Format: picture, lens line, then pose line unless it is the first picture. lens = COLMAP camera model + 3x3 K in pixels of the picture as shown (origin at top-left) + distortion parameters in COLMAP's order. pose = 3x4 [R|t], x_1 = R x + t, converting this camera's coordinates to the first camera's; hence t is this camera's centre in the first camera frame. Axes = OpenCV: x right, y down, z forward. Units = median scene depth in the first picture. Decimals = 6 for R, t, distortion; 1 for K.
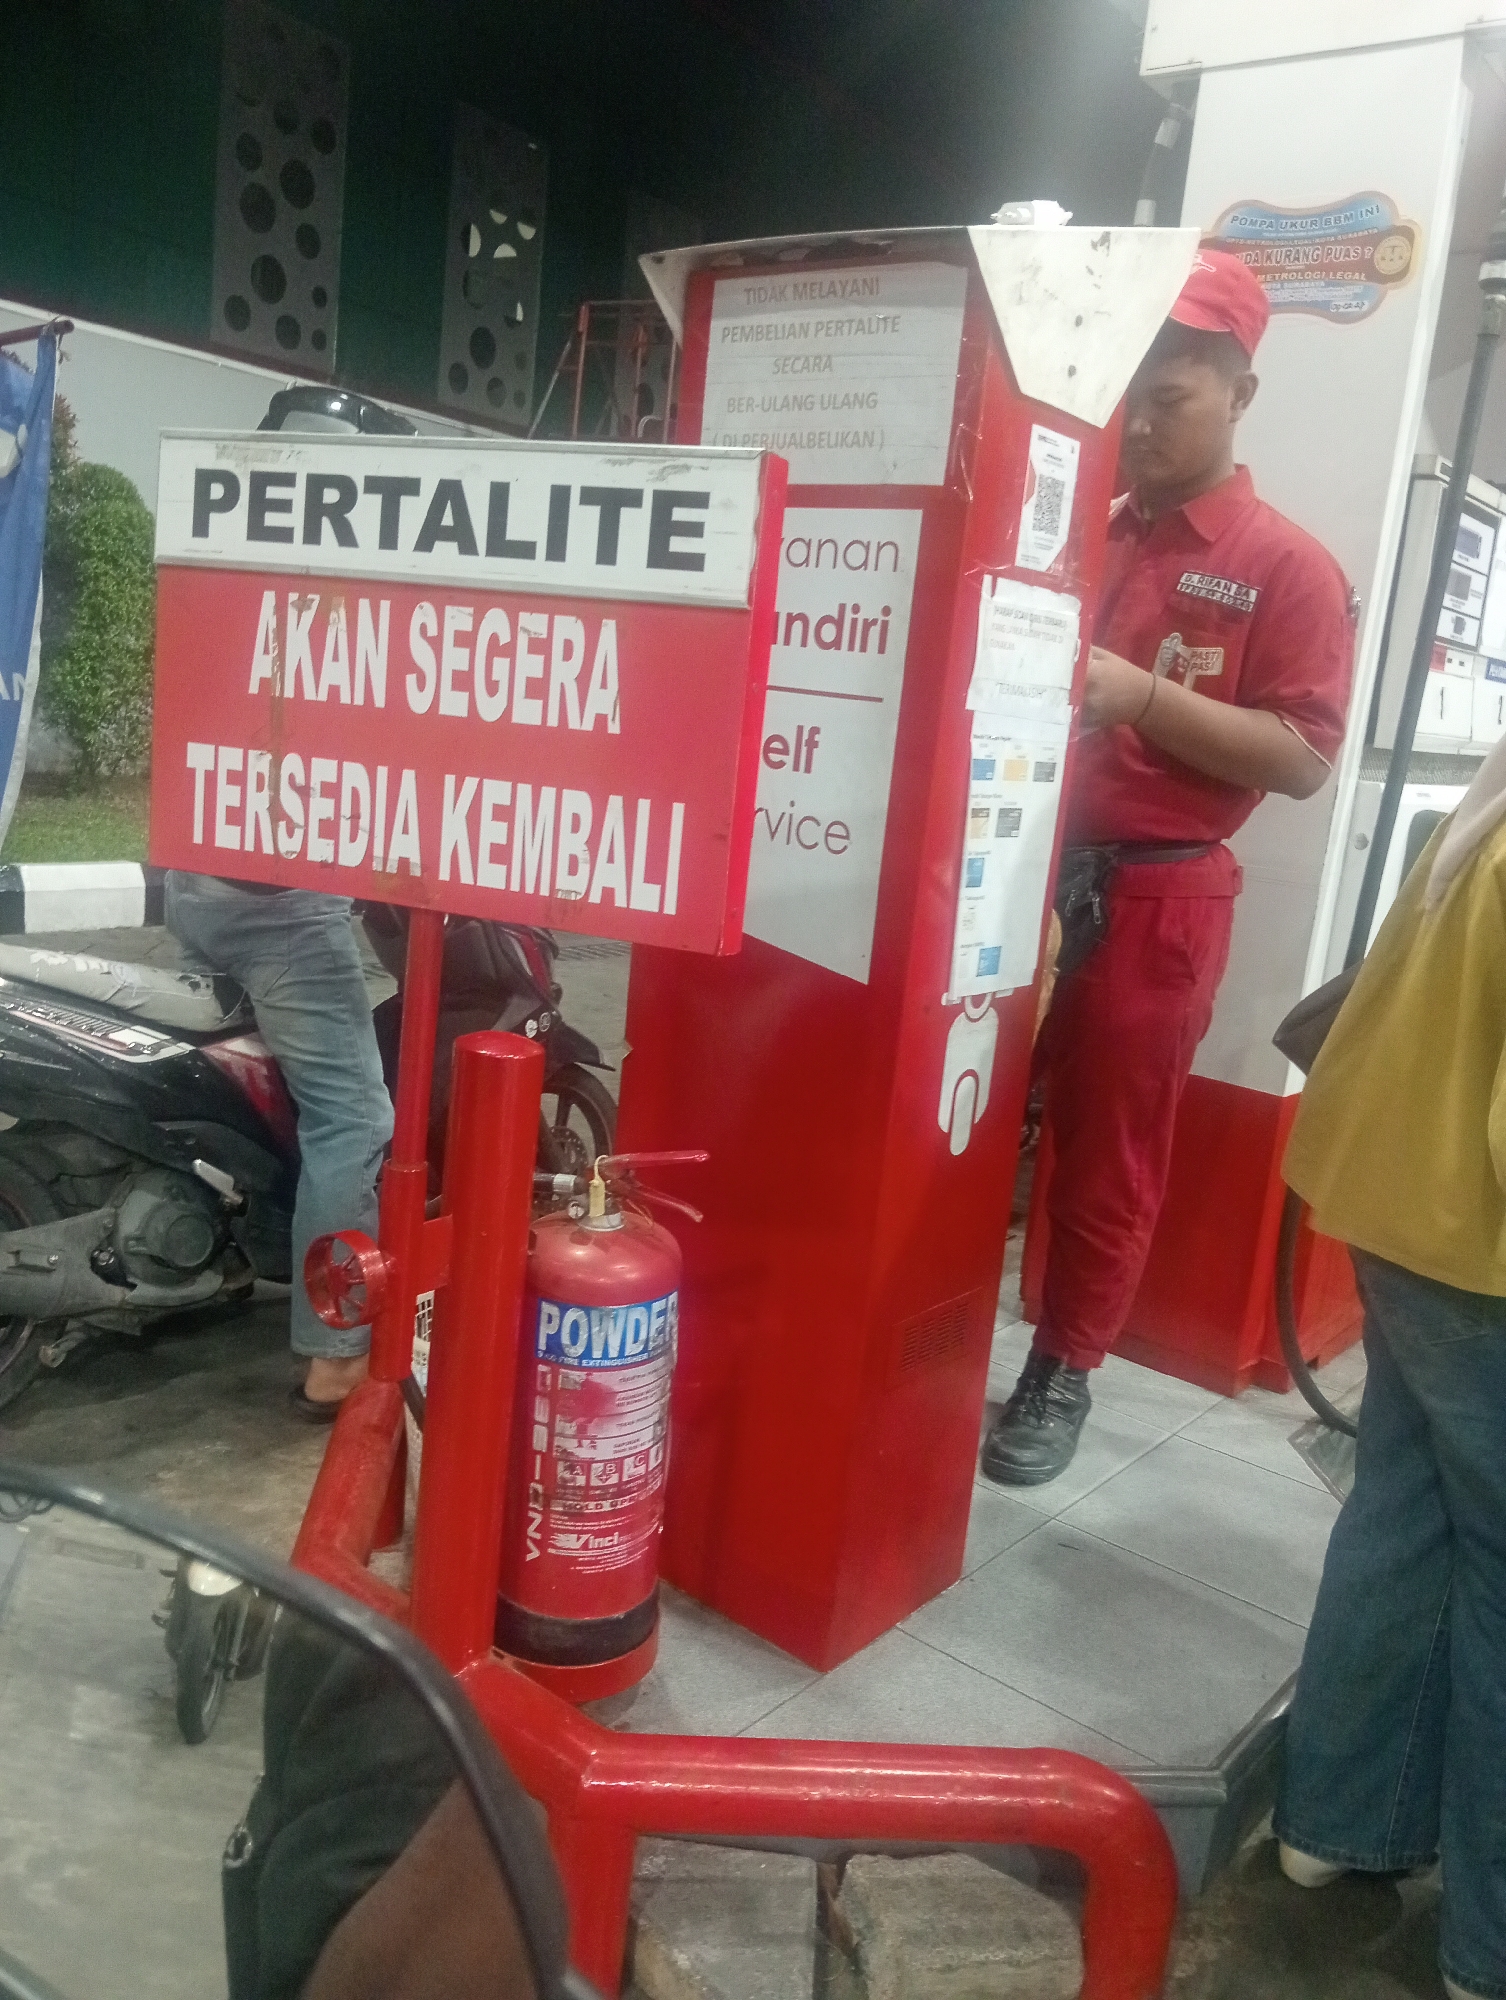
lens RADIAL K [[1645.2, 0, 808.0], [0, 1645.2, 1008.3], [0, 0, 1]] dist [0.046131, -0.095536]
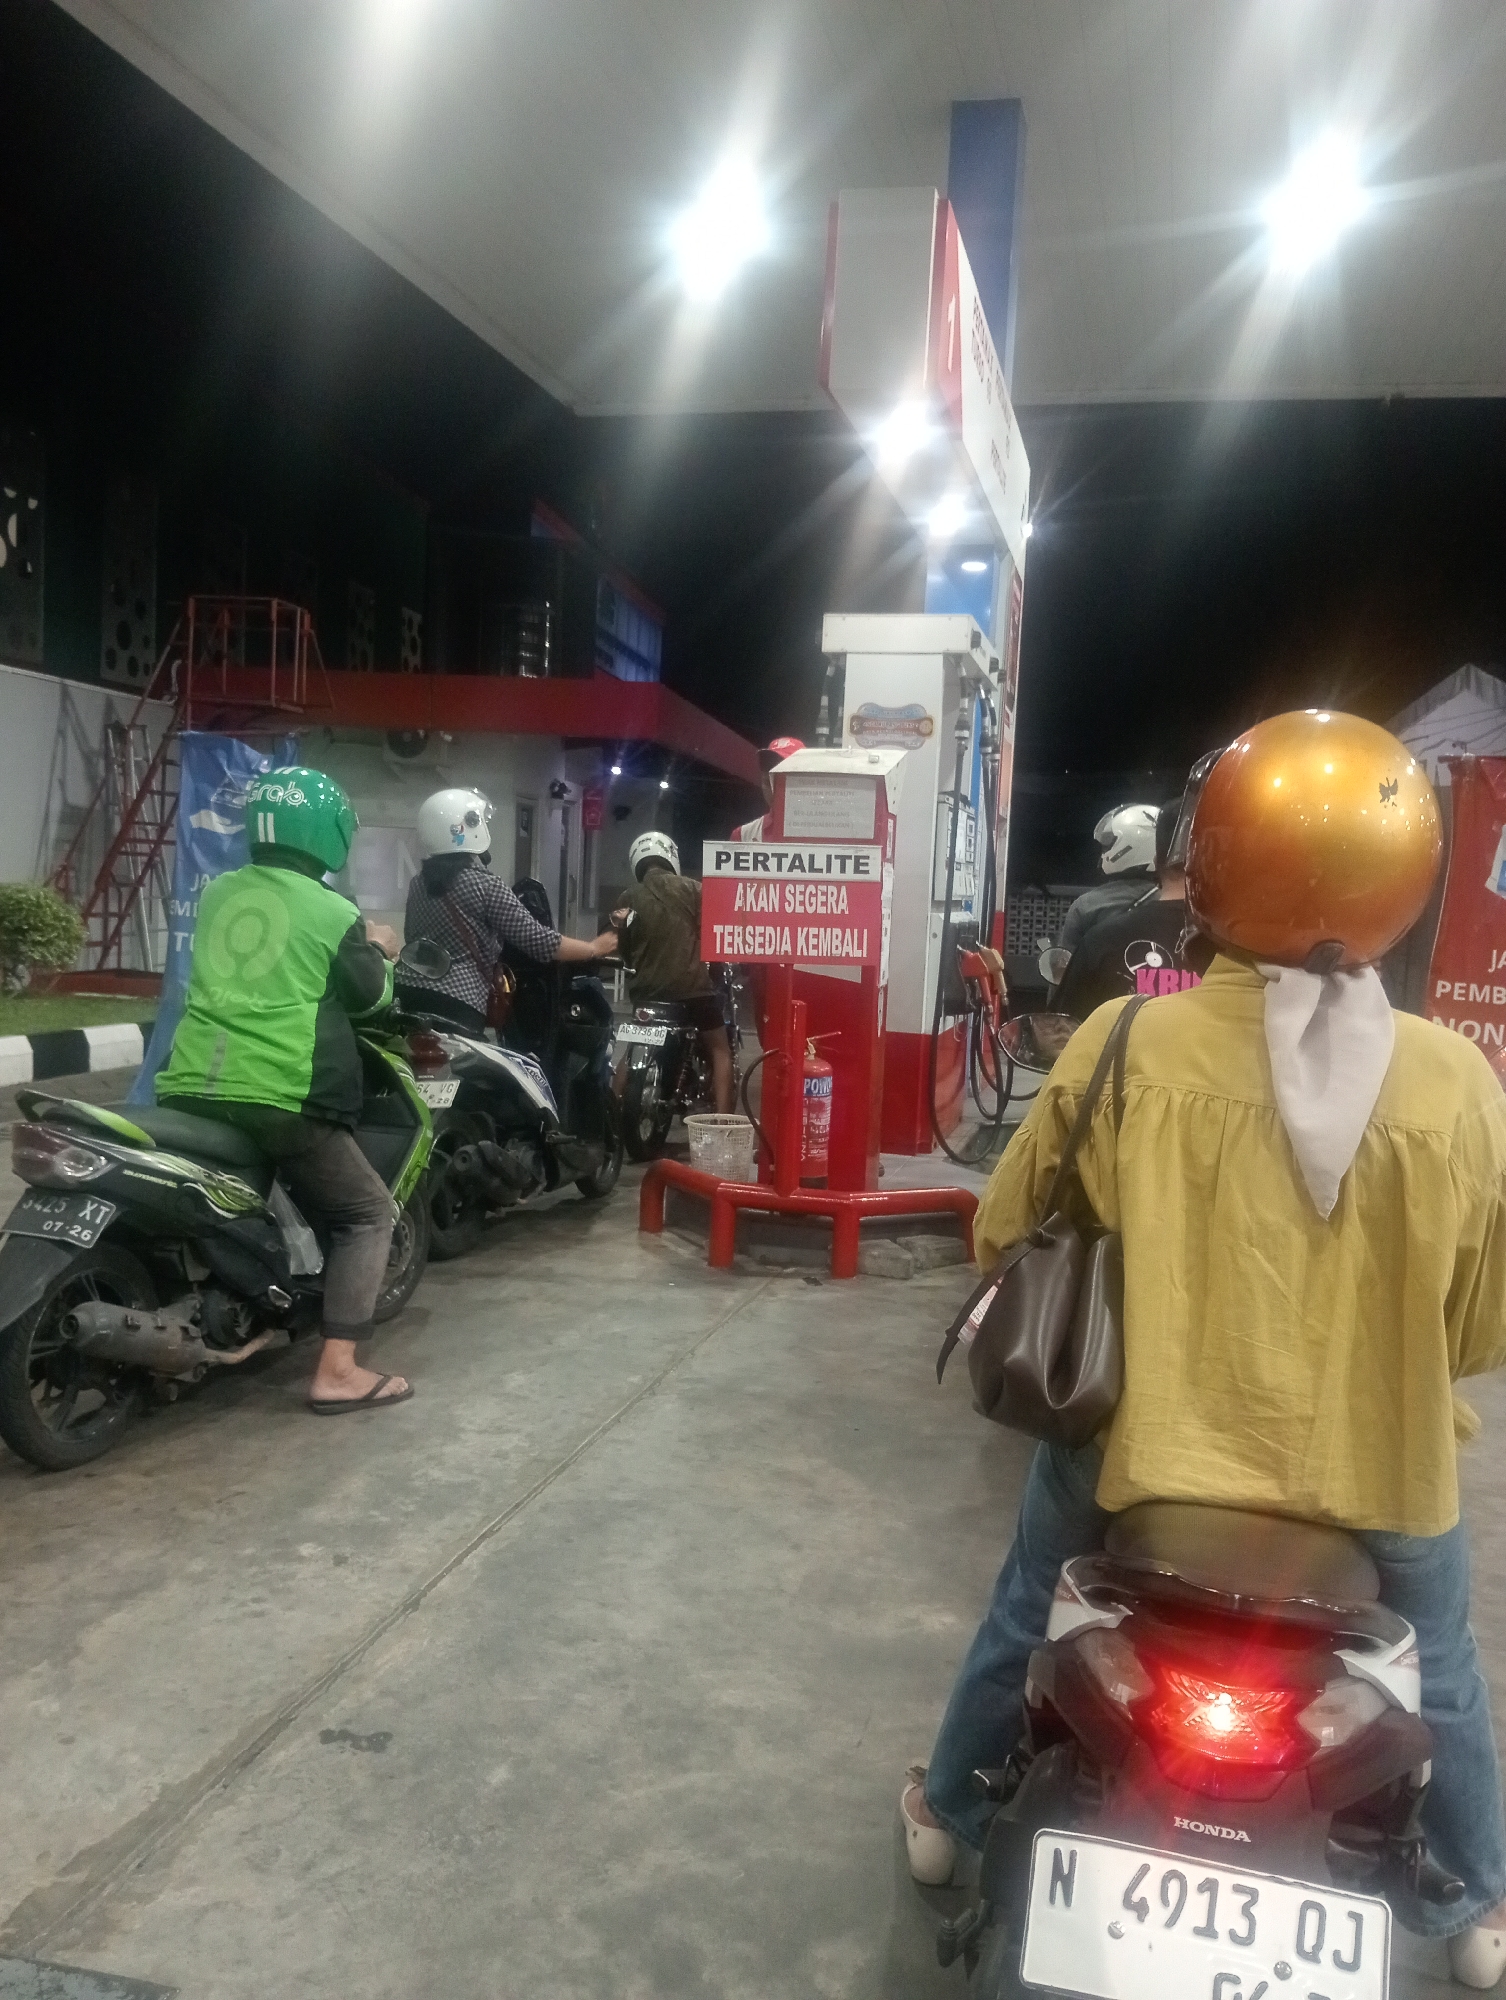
lens RADIAL K [[1645.2, 0, 808.0], [0, 1645.2, 1008.3], [0, 0, 1]] dist [0.046131, -0.095536]
pose [[0.906999, -0.095904, 0.410068, -1.769788], [0.131752, 0.989465, -0.060003, 0.273925], [-0.399994, 0.108450, 0.910079, -2.450015]]
